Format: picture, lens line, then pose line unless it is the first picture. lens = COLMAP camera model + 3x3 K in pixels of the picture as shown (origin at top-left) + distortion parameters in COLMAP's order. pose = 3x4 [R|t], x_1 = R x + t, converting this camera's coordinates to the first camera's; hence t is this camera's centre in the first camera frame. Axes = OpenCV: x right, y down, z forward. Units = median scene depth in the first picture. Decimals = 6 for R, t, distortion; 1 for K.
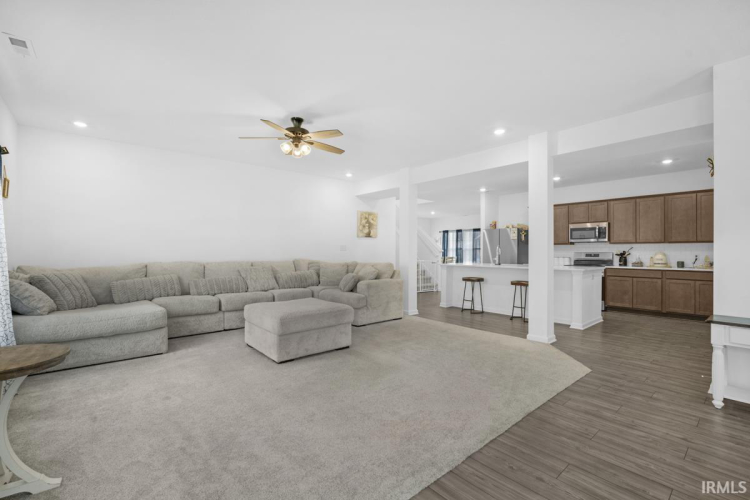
lens RADIAL K [[334.0, 0, 388.9], [0, 334.0, 249.5], [0, 0, 1]] dist [0.000931, 0.003068]
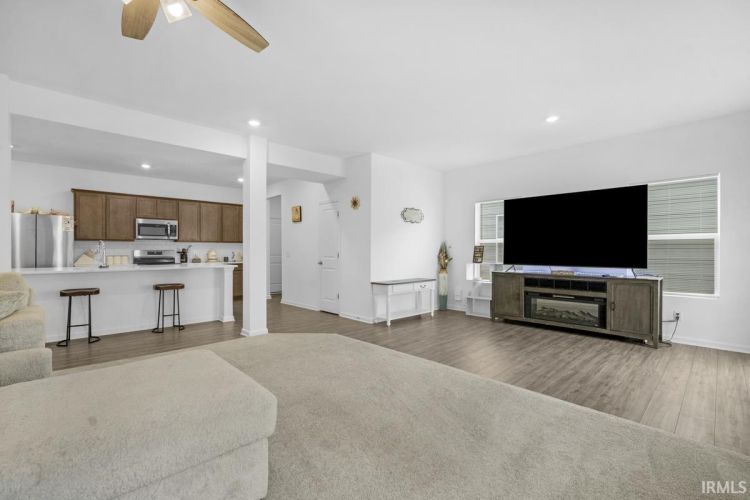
lens RADIAL K [[340.9, 0, 373.3], [0, 340.9, 248.7], [0, 0, 1]] dist [-0.007474, 0.005088]
pose [[-0.000949, -0.000442, 0.999999, -0.407482], [-0.006143, 0.999981, 0.000436, -0.000030], [-0.999981, -0.006143, -0.000952, 0.410902]]
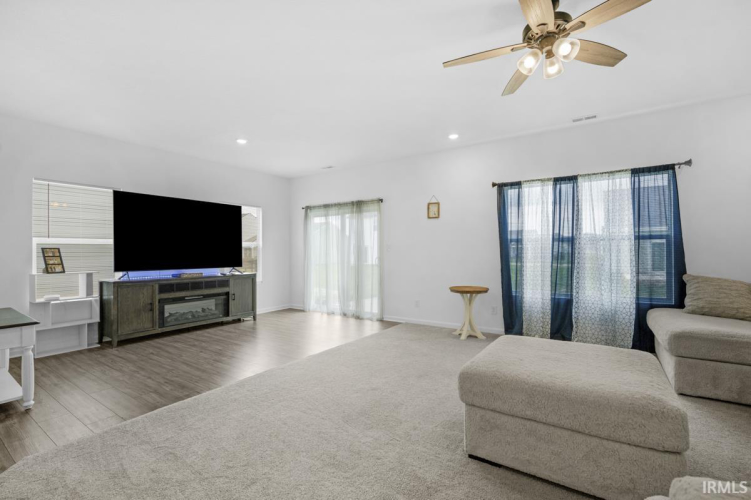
lens RADIAL K [[334.5, 0, 380.3], [0, 334.5, 253.1], [0, 0, 1]] dist [0.000931, 0.003068]
pose [[-0.976226, 0.001906, -0.216745, 0.059884], [0.003603, 0.999966, -0.007434, 0.006728], [0.216723, -0.008039, -0.976200, 0.827971]]
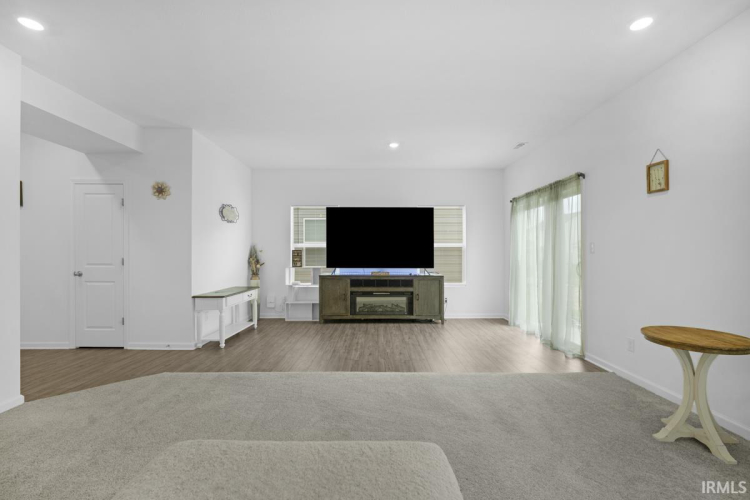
lens RADIAL K [[340.9, 0, 379.0], [0, 340.9, 252.5], [0, 0, 1]] dist [-0.007474, 0.005088]
pose [[-0.729386, -0.003144, 0.684096, -0.273758], [-0.008203, 0.999958, -0.004150, -0.000090], [-0.684054, -0.008638, -0.729381, 0.636327]]
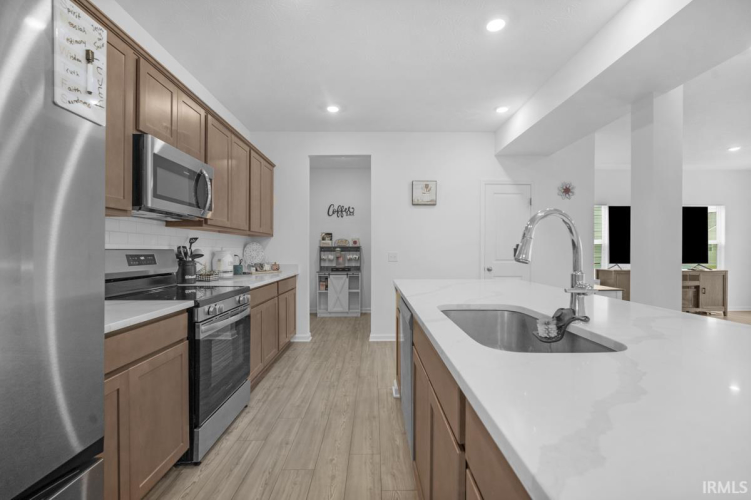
lens RADIAL K [[334.5, 0, 377.3], [0, 334.5, 253.3], [0, 0, 1]] dist [0.000931, 0.003068]
pose [[-0.743402, -0.008547, 0.668790, 0.279950], [-0.007541, 0.999962, 0.004396, 0.009292], [-0.668802, -0.001775, -0.743438, 1.190982]]
